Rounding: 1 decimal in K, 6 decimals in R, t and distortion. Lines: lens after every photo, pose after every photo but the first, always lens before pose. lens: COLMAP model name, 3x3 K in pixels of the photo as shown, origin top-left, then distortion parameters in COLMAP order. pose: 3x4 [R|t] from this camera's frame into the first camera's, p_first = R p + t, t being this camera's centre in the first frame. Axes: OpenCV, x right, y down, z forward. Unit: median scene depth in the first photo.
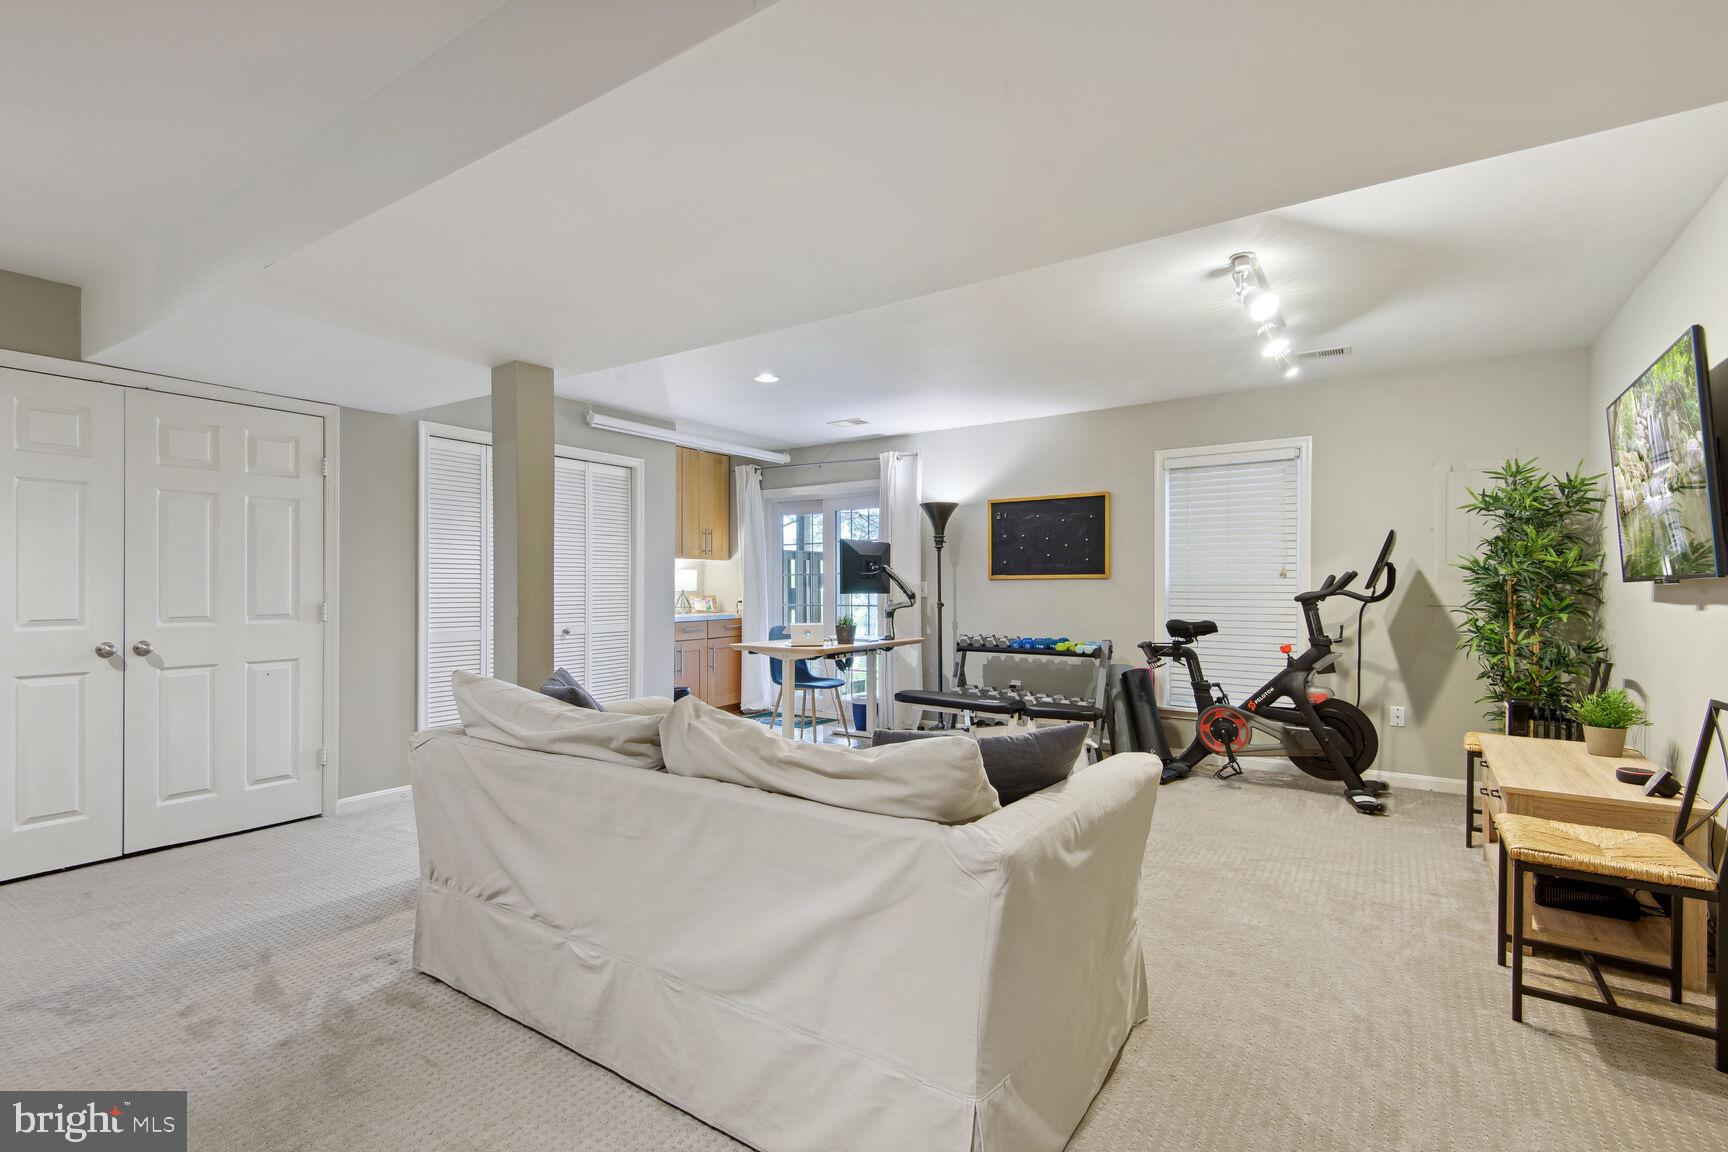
lens RADIAL K [[803.3, 0, 850.2], [0, 803.3, 586.9], [0, 0, 1]] dist [0.023510, -0.010768]
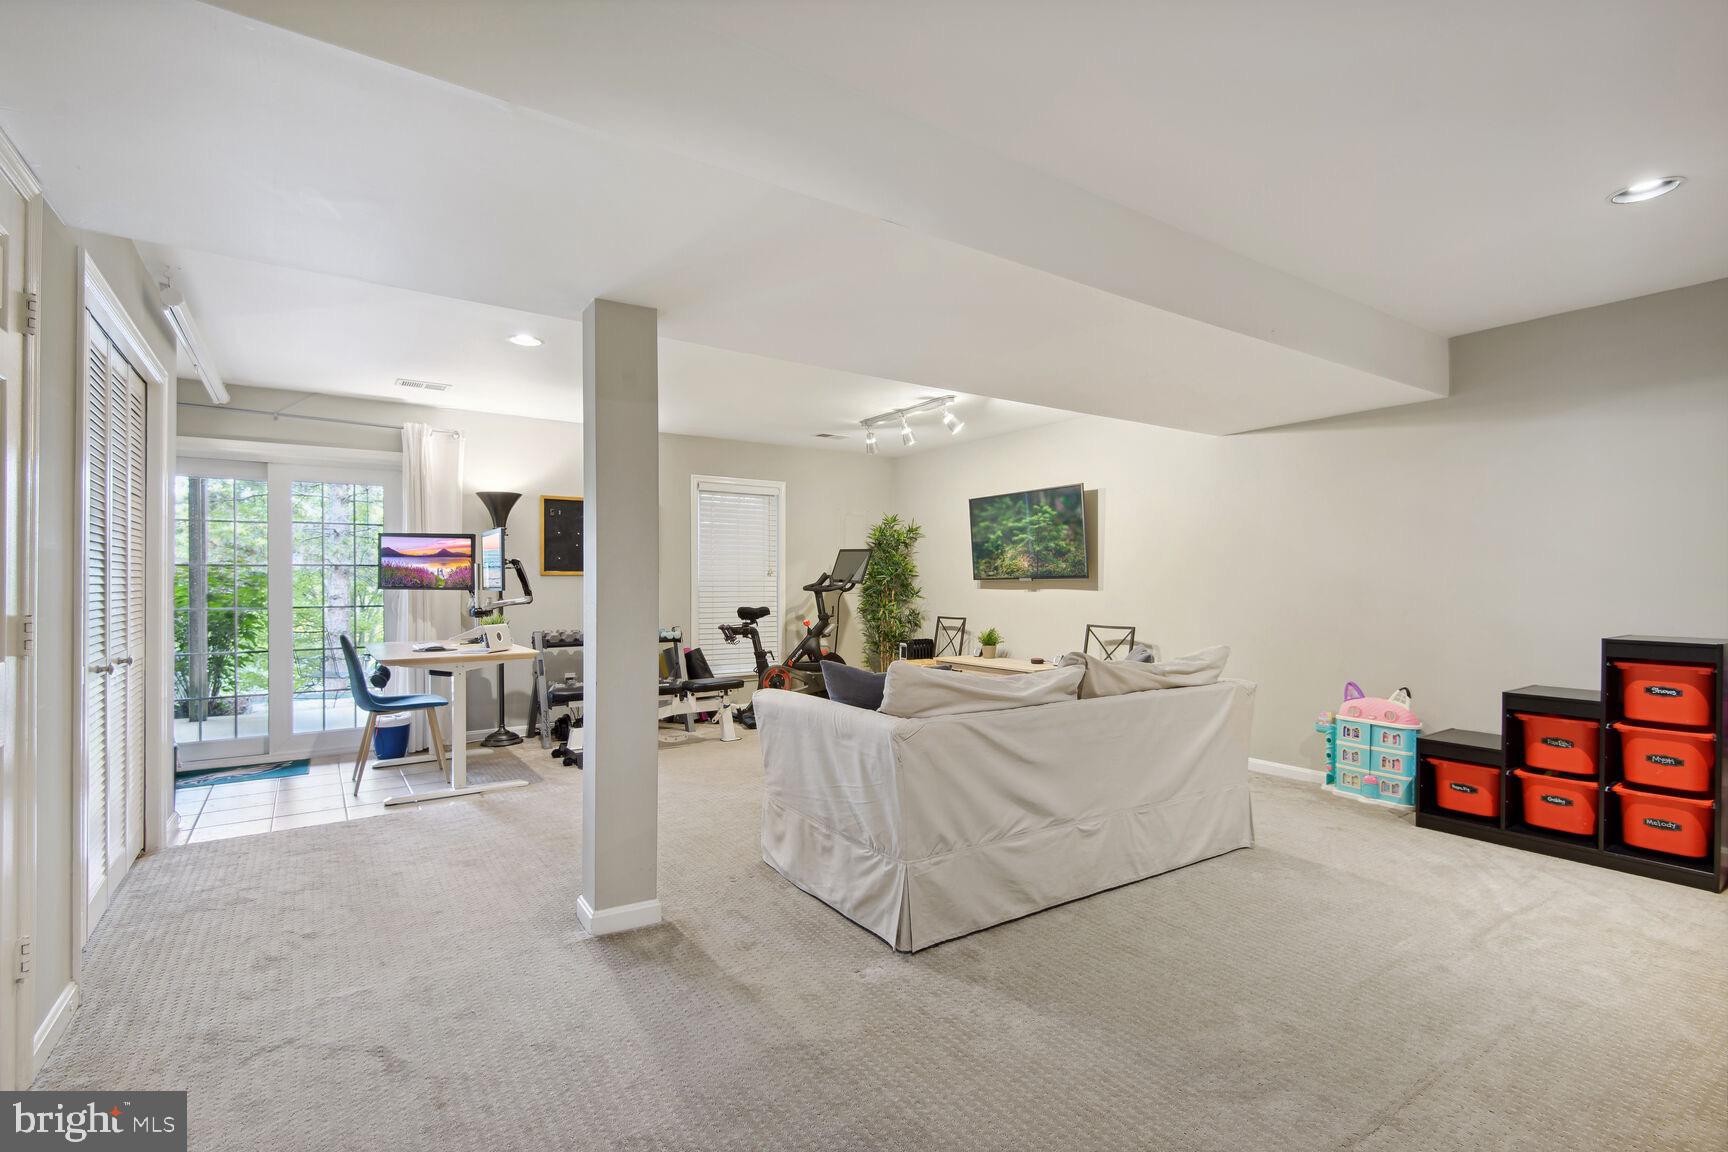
lens RADIAL K [[803.3, 0, 853.2], [0, 803.3, 577.2], [0, 0, 1]] dist [0.023510, -0.010768]
pose [[0.348624, 0.004221, 0.937253, -0.794399], [-0.000594, 0.999991, -0.004283, -0.003006], [-0.937262, 0.000936, 0.348624, 0.369944]]
